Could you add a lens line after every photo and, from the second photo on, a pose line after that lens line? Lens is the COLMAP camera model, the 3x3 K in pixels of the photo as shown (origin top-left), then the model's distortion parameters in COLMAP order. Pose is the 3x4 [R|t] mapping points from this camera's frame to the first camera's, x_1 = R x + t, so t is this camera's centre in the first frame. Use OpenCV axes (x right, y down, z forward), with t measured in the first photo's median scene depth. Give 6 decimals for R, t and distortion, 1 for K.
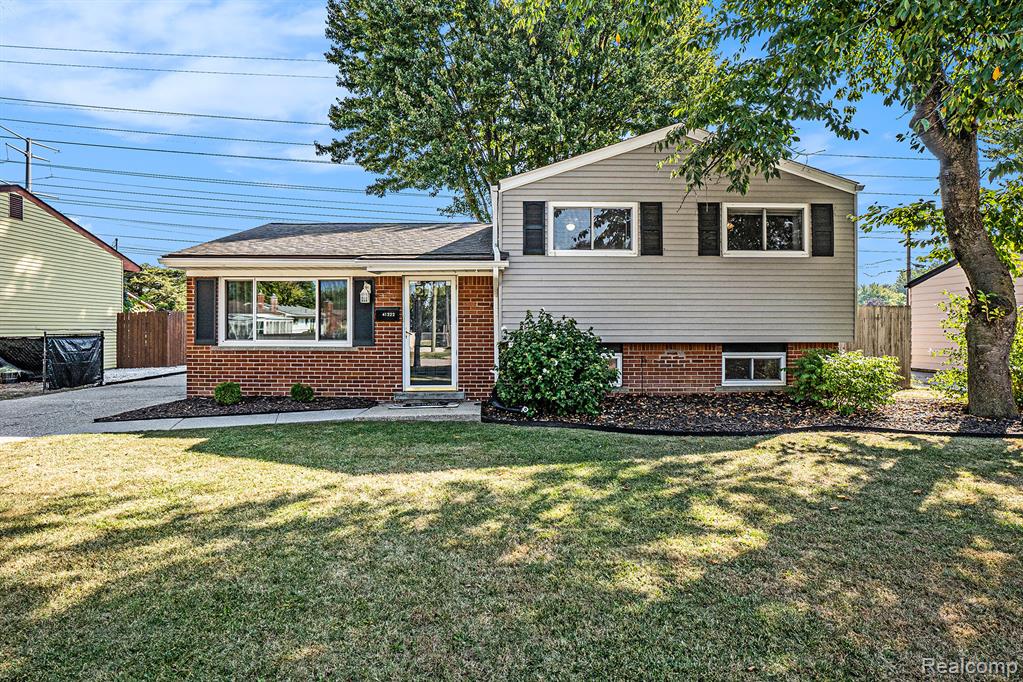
lens RADIAL K [[519.2, 0, 511.5], [0, 519.2, 341.0], [0, 0, 1]] dist [-0.023501, -0.000112]
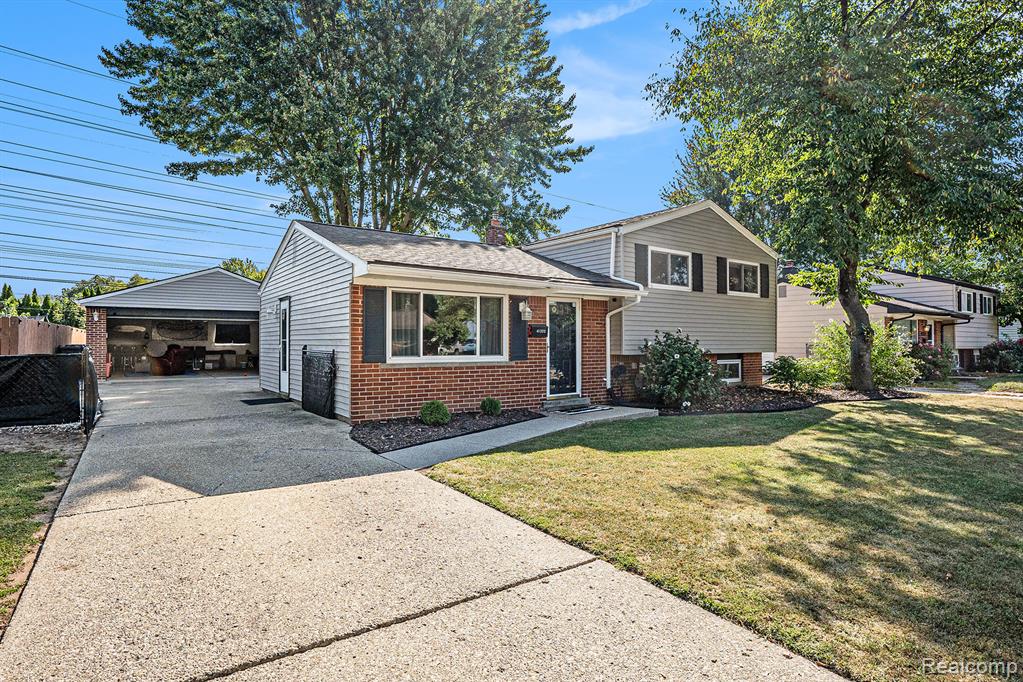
lens RADIAL K [[524.9, 0, 511.5], [0, 524.9, 341.0], [0, 0, 1]] dist [-0.002611, -0.000172]
pose [[0.824175, 0.002202, 0.566331, -0.910541], [0.010661, 0.999755, -0.019402, -0.009245], [-0.566235, 0.022028, 0.823949, 0.118369]]
